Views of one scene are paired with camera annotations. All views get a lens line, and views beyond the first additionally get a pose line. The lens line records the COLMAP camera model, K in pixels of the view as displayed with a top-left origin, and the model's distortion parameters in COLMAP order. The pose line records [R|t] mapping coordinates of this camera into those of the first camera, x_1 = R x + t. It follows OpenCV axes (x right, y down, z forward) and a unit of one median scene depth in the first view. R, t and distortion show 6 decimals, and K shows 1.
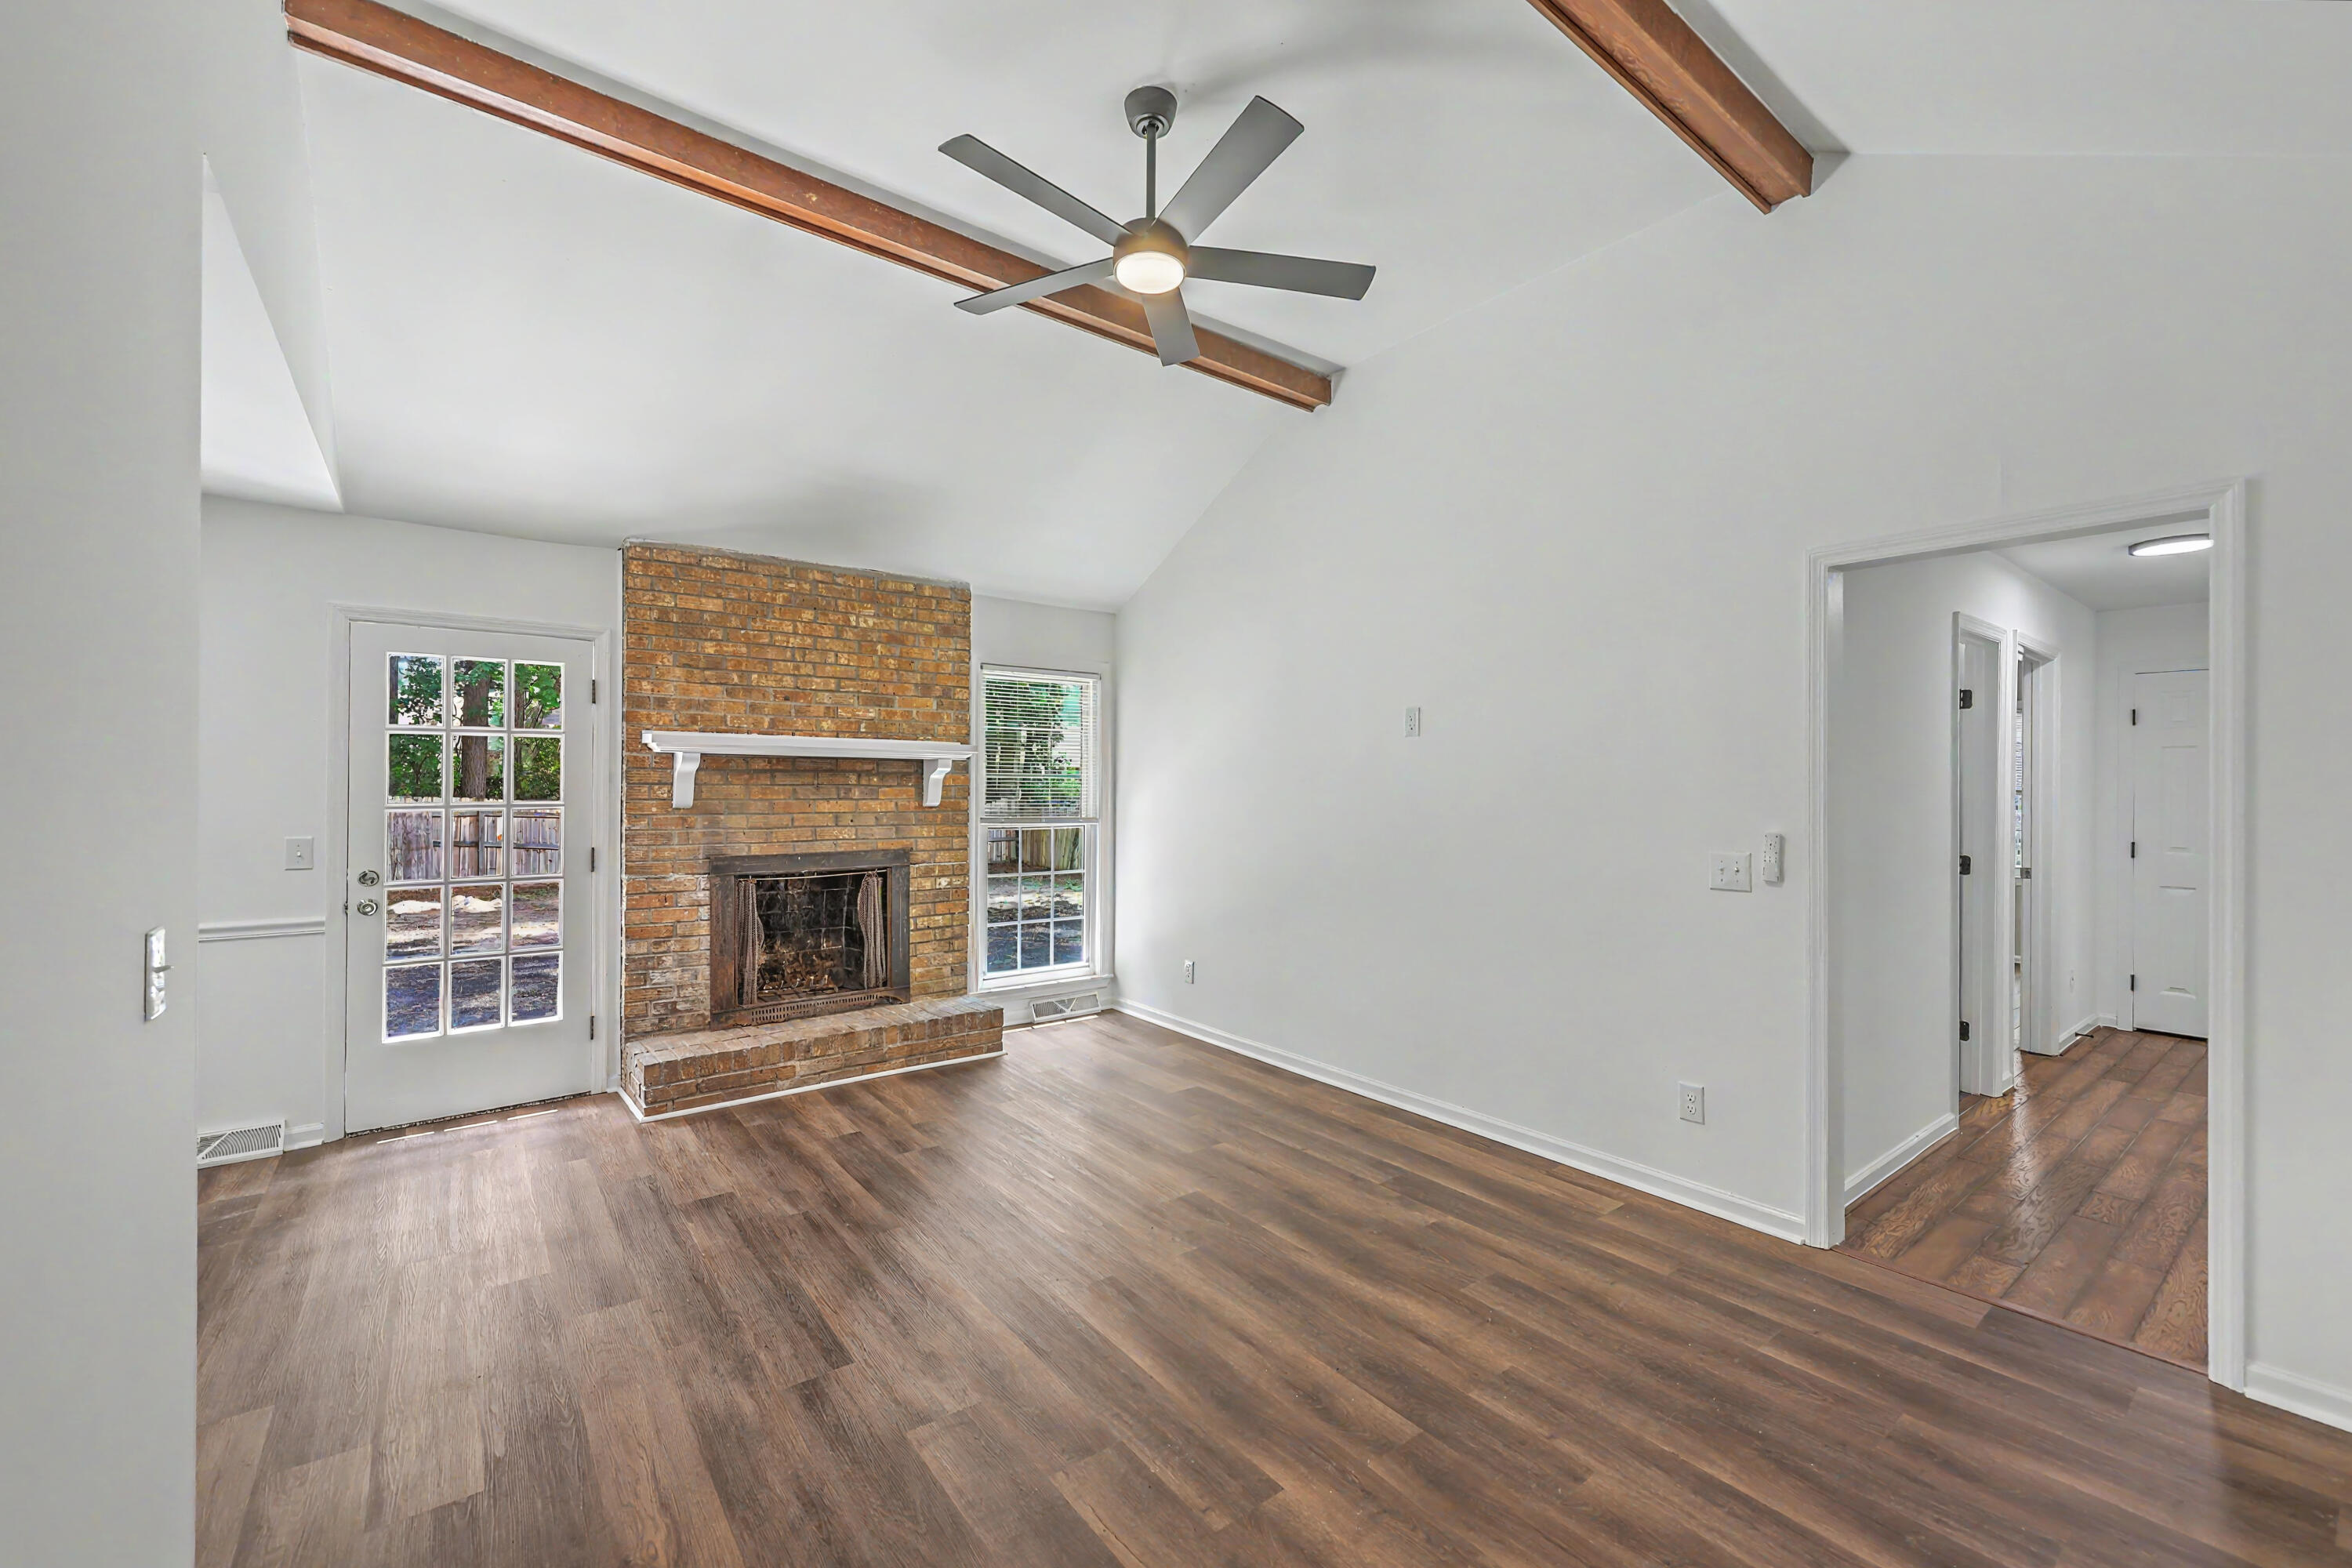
lens RADIAL K [[963.3, 0, 1176.0], [0, 963.3, 784.0], [0, 0, 1]] dist [0.001810, 0.000039]
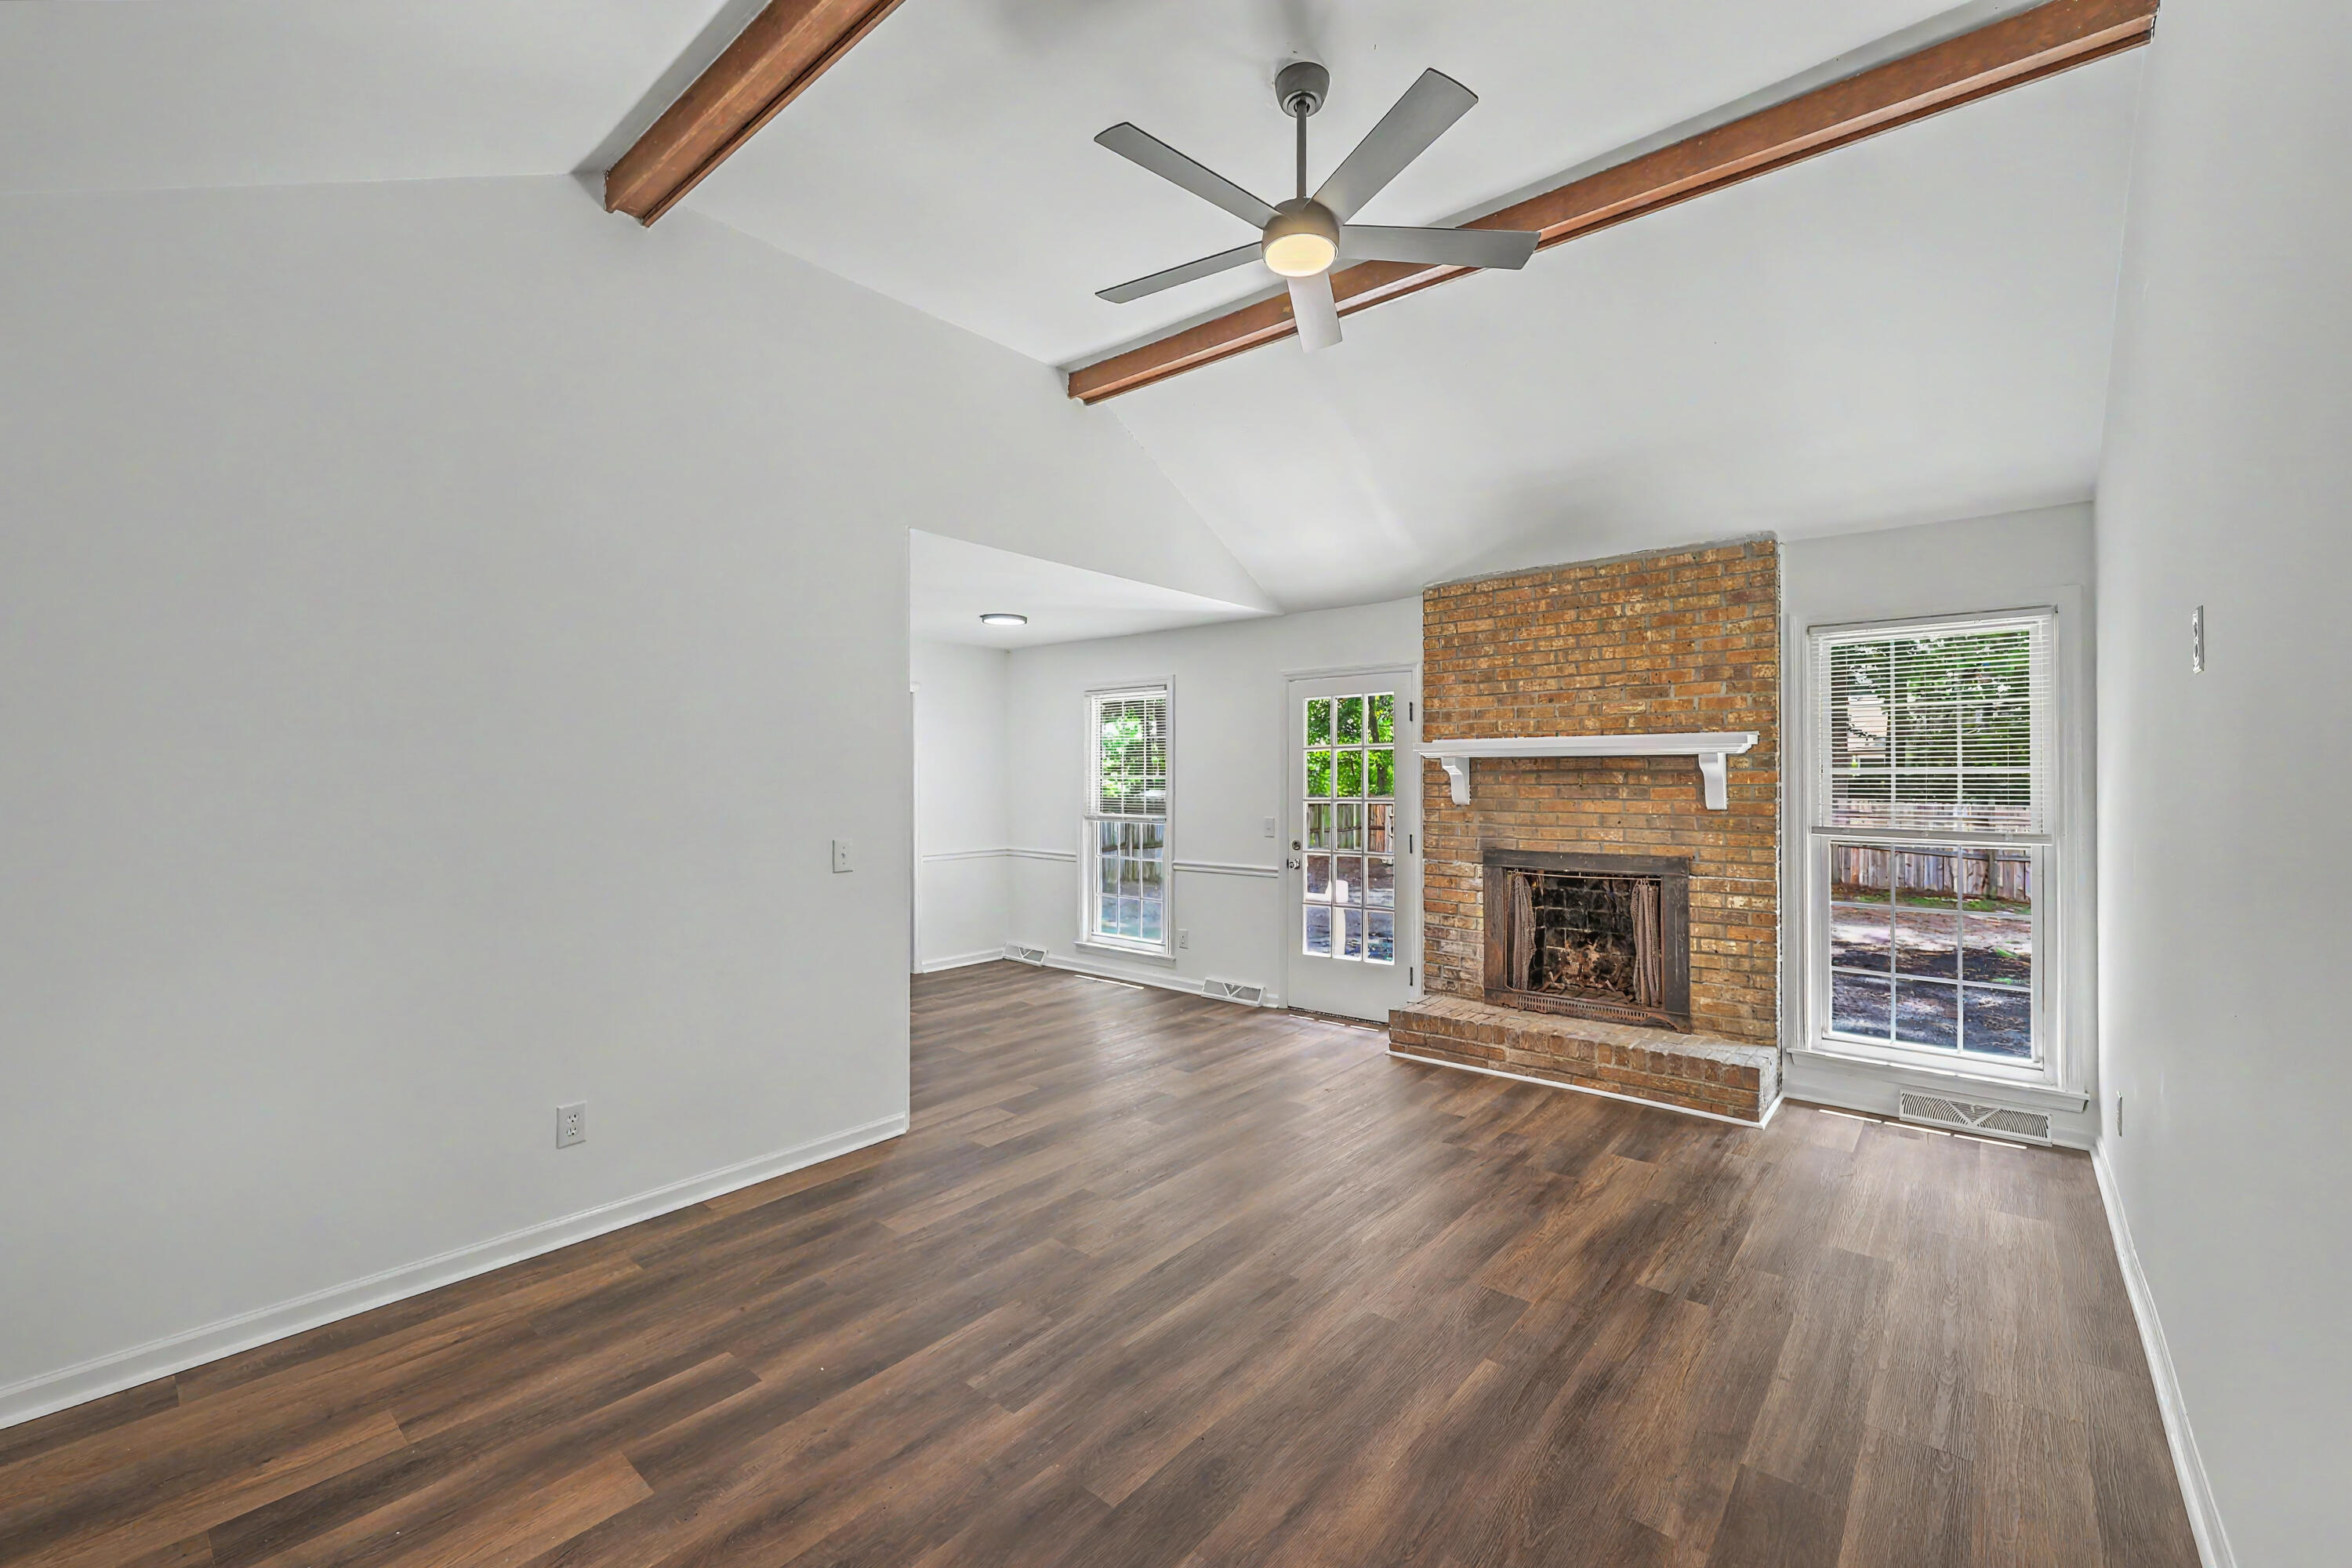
lens RADIAL K [[956.9, 0, 1170.0], [0, 956.9, 778.4], [0, 0, 1]] dist [-0.000905, -0.000126]
pose [[0.208374, -0.008631, -0.978011, 0.536248], [0.003636, 0.999961, -0.008050, 0.001107], [0.978042, -0.001879, 0.208398, 0.408280]]
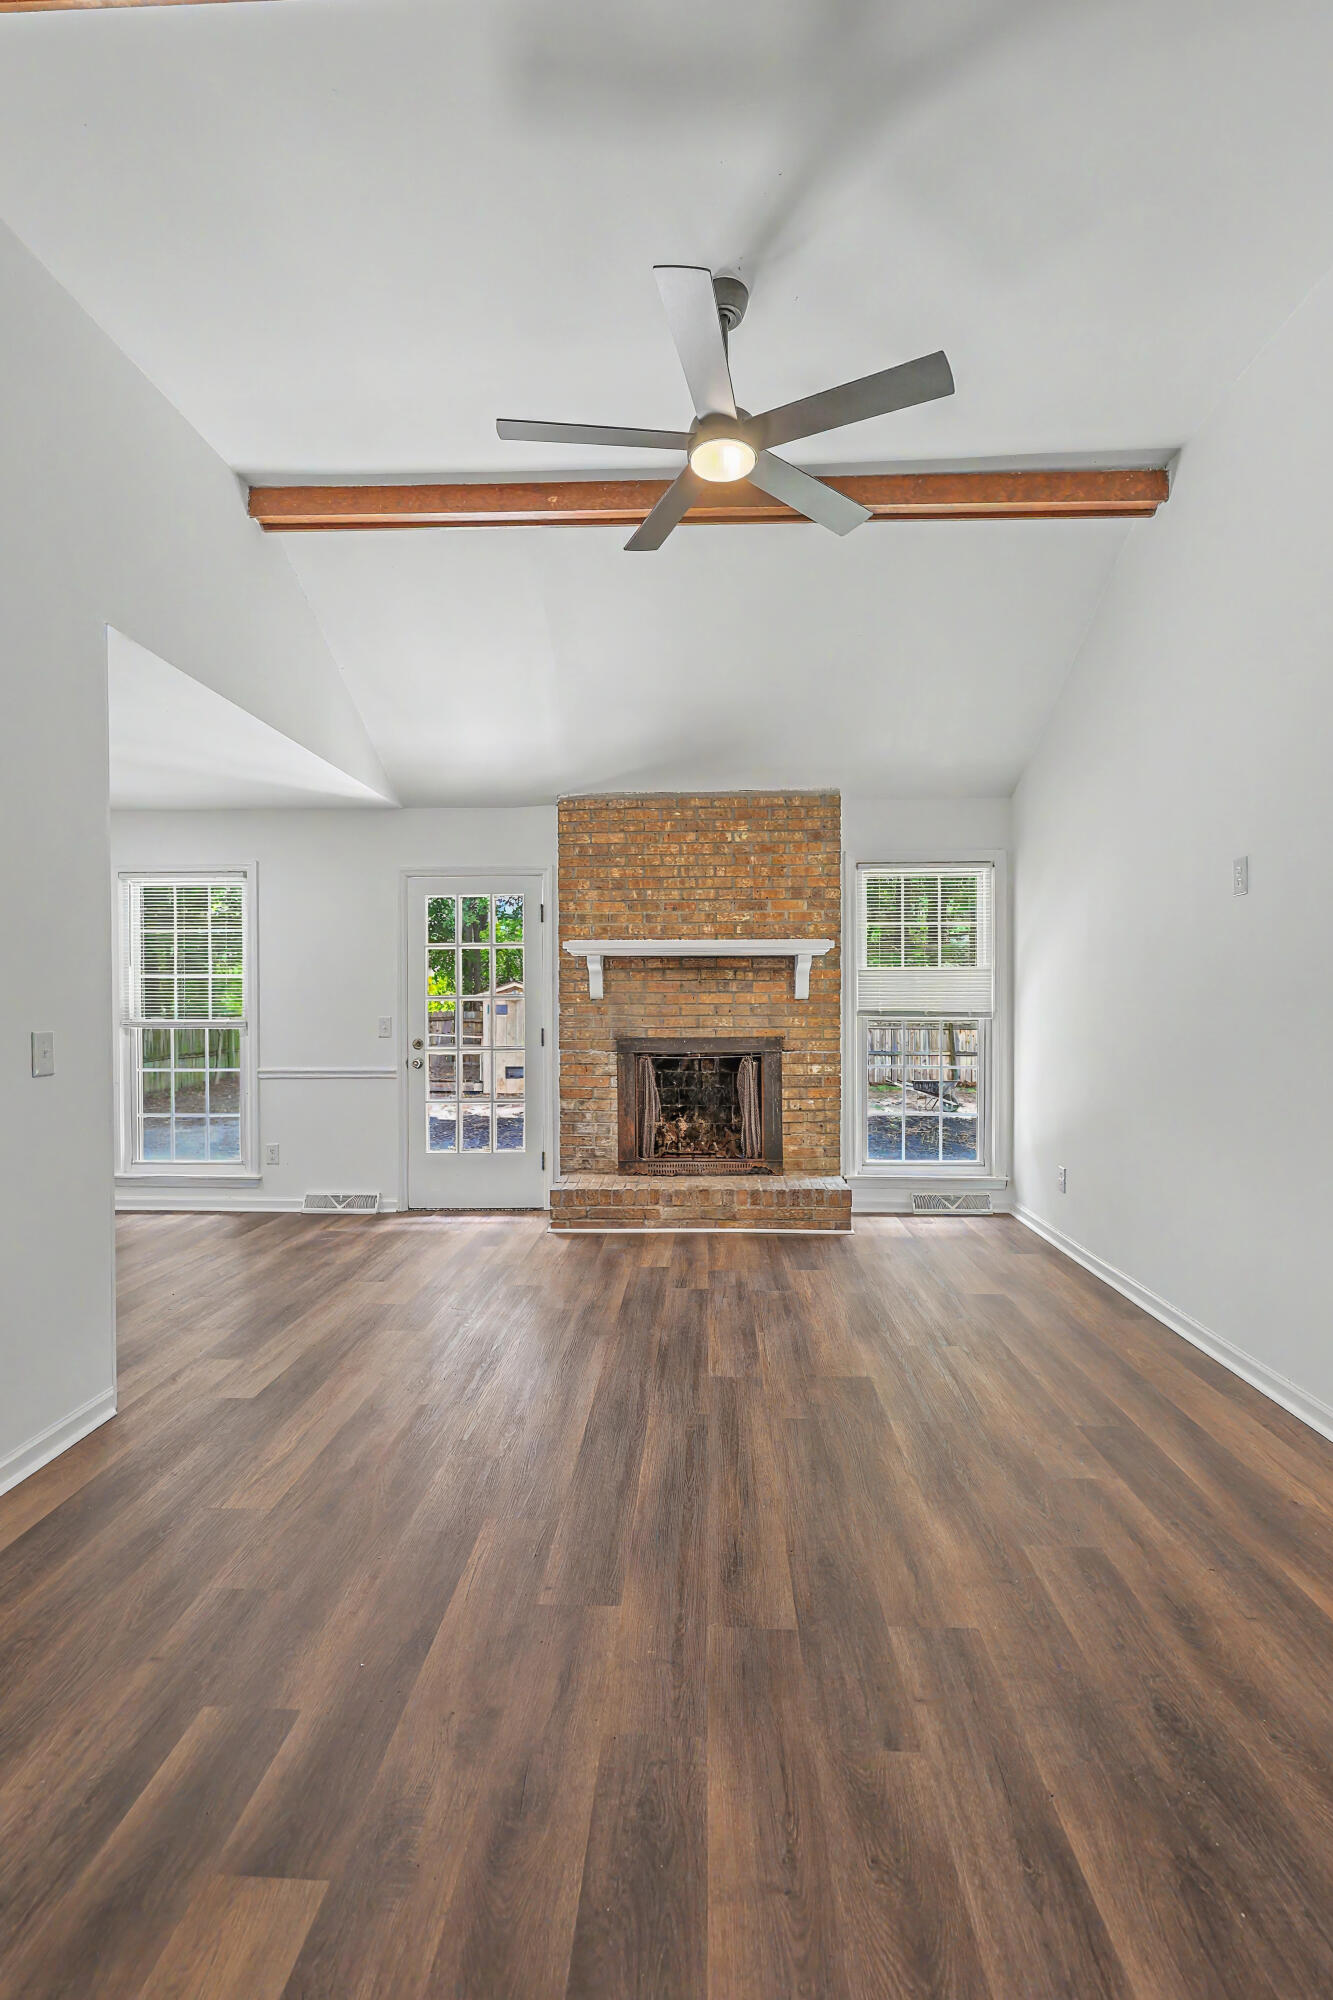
lens RADIAL K [[919.1, 0, 660.4], [0, 919.1, 1014.6], [0, 0, 1]] dist [0.001868, 0.000518]
pose [[0.761763, 0.000360, -0.647856, 0.343013], [0.008827, 0.999901, 0.010935, 0.032427], [0.647796, -0.014049, 0.761684, 0.117522]]
